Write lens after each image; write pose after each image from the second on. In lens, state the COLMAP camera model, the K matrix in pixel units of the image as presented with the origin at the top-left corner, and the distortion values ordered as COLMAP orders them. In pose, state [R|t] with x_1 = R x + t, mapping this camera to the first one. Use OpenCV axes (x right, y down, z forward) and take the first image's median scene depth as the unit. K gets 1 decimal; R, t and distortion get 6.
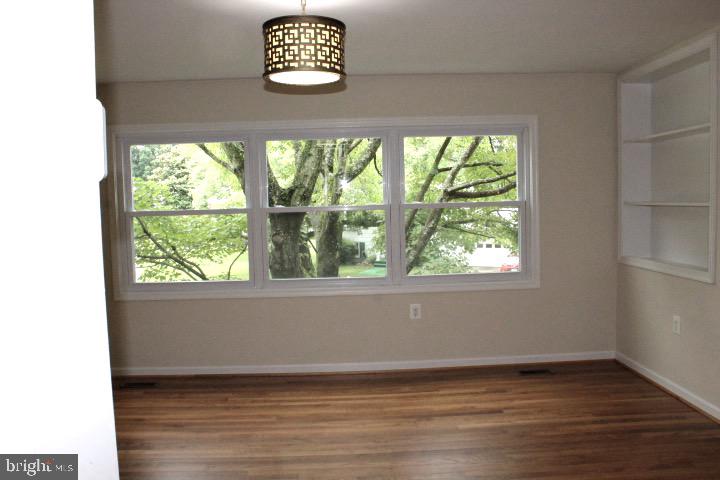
lens RADIAL K [[608.2, 0, 362.0], [0, 608.2, 238.4], [0, 0, 1]] dist [-0.146774, 0.122060]
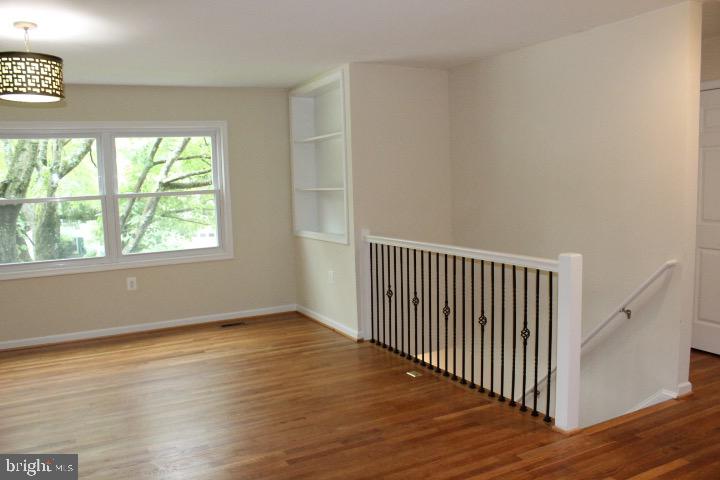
lens RADIAL K [[608.2, 0, 365.3], [0, 608.2, 236.2], [0, 0, 1]] dist [-0.146774, 0.122060]
pose [[0.899654, -0.046367, 0.434135, -0.003942], [0.040873, 0.998922, 0.021988, 0.020676], [-0.434687, -0.002037, 0.900579, -0.276736]]
